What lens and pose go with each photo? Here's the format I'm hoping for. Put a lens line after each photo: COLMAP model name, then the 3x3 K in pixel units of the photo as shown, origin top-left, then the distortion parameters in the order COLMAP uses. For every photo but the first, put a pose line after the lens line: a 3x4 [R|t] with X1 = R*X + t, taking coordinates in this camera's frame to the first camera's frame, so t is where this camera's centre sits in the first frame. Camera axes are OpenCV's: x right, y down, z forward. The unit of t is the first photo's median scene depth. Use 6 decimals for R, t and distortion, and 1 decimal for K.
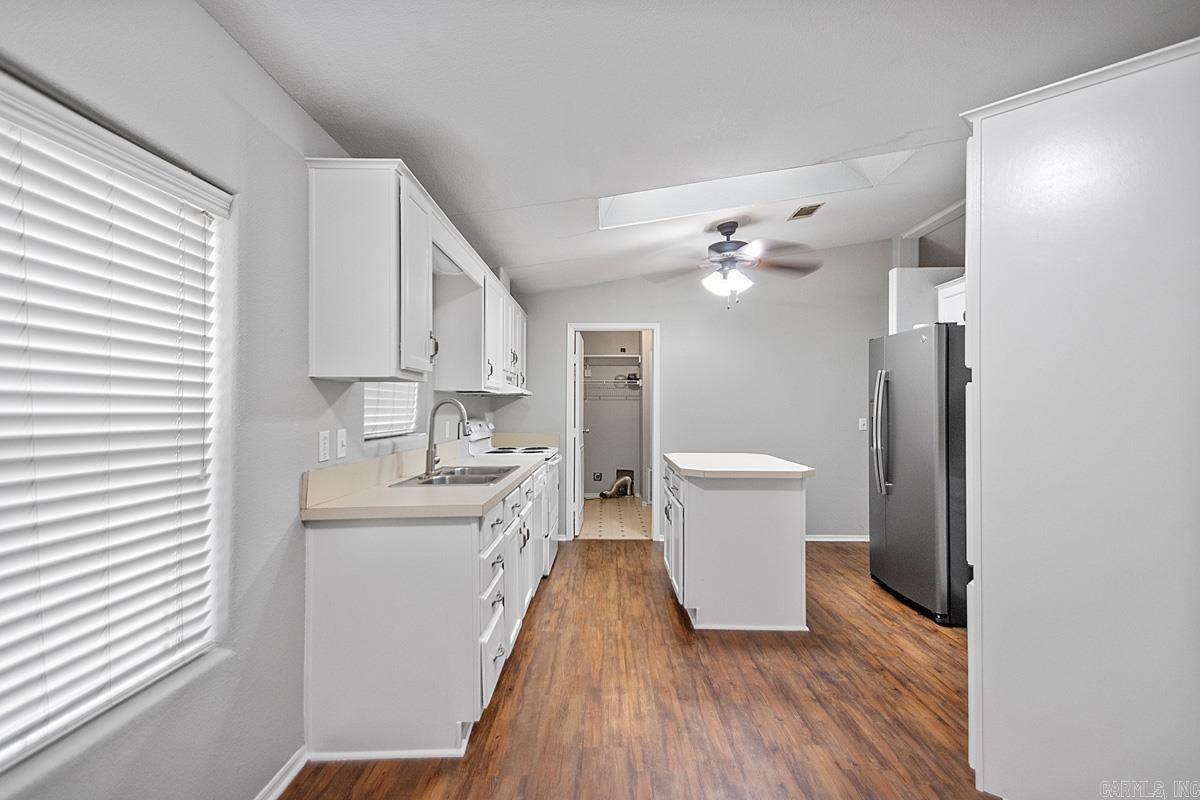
lens RADIAL K [[558.1, 0, 602.9], [0, 558.1, 402.5], [0, 0, 1]] dist [0.002474, 0.000221]
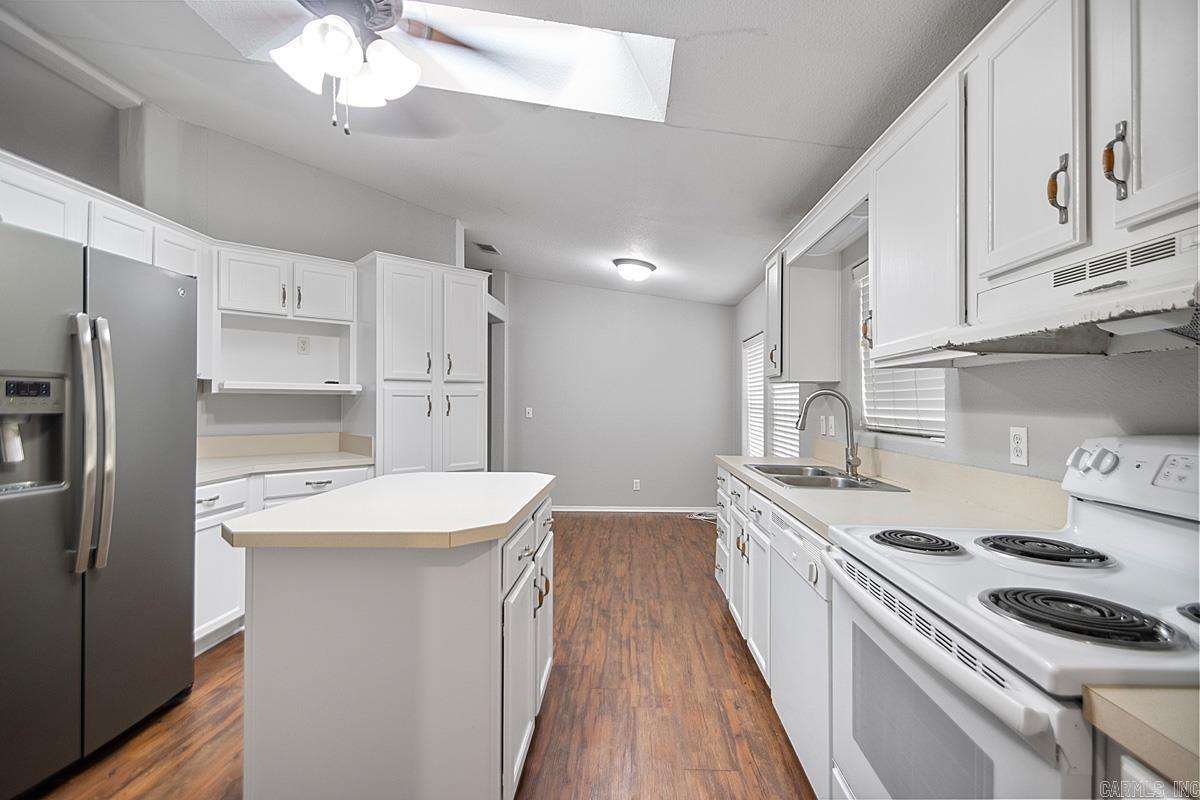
lens RADIAL K [[558.1, 0, 598.7], [0, 558.1, 401.0], [0, 0, 1]] dist [0.002474, 0.000221]
pose [[-0.998735, -0.003551, 0.050165, 0.045675], [-0.004299, 0.999881, -0.014812, 0.026788], [-0.050107, -0.015009, -0.998631, 1.936986]]
